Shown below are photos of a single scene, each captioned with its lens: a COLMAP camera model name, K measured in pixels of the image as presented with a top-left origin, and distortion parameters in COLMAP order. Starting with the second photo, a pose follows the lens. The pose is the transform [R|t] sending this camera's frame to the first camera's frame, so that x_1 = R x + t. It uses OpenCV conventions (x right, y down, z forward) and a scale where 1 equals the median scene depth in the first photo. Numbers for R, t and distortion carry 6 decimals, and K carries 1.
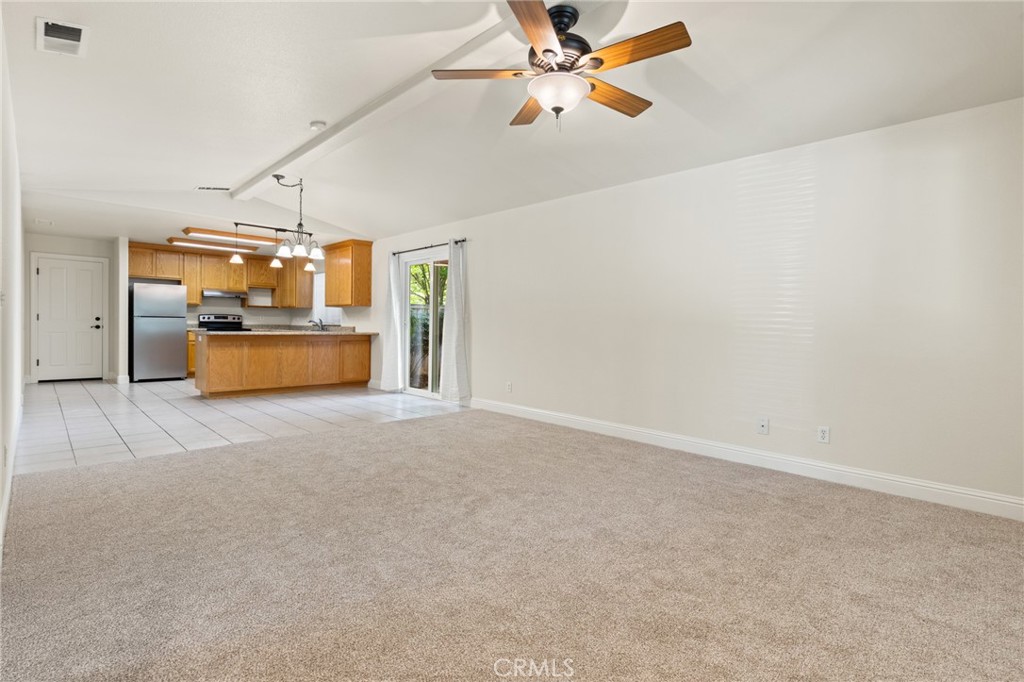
lens RADIAL K [[492.5, 0, 517.1], [0, 492.5, 344.9], [0, 0, 1]] dist [-0.004453, -0.001187]
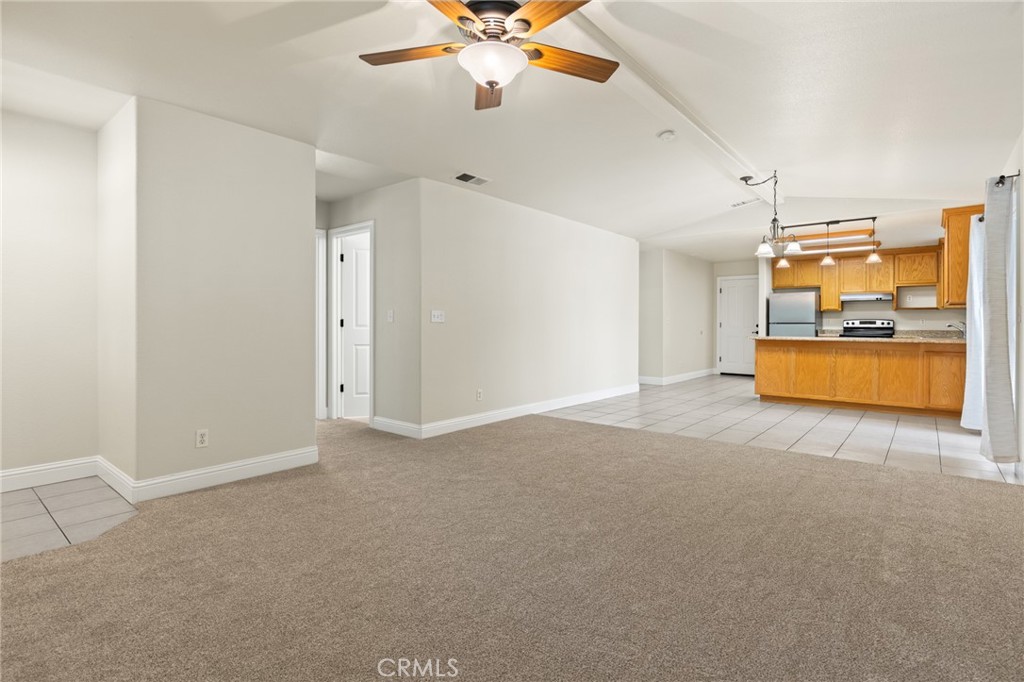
lens RADIAL K [[497.4, 0, 513.1], [0, 497.4, 332.2], [0, 0, 1]] dist [-0.002030, -0.000165]
pose [[0.086889, -0.000537, -0.996218, 0.314869], [-0.042366, 0.999093, -0.004233, -0.007089], [0.995317, 0.042574, 0.086788, 0.312254]]
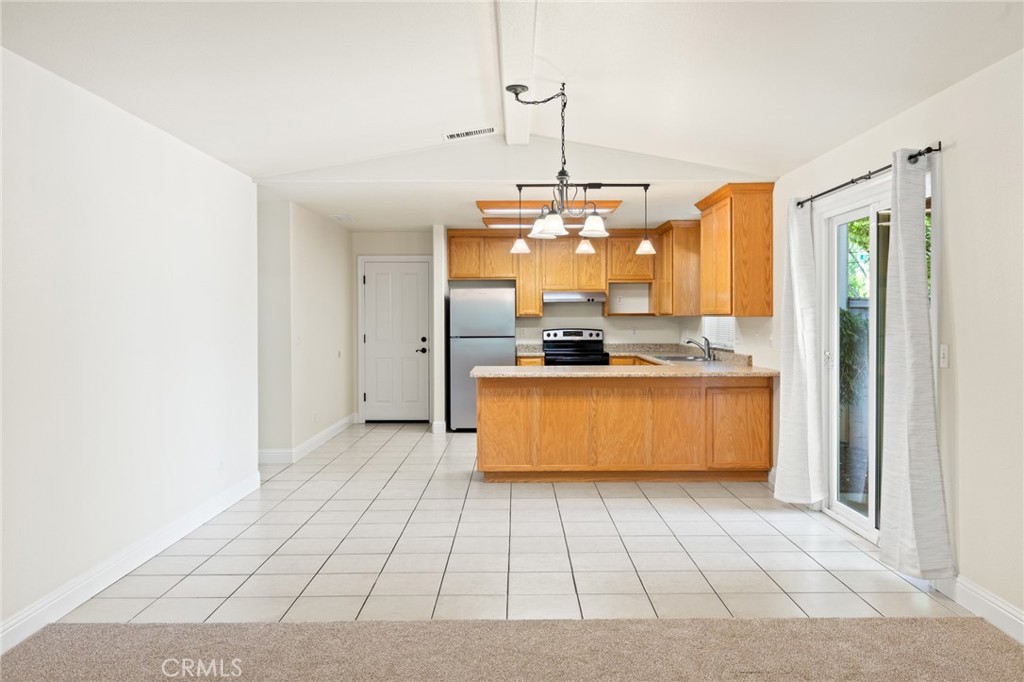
lens RADIAL K [[786.8, 0, 510.1], [0, 786.8, 331.0], [0, 0, 1]] dist [-0.006230, -0.000279]
pose [[0.702907, -0.004966, -0.711264, 0.069757], [-0.012633, 0.999731, -0.019464, -0.045903], [0.711169, 0.022667, 0.702655, 0.279449]]
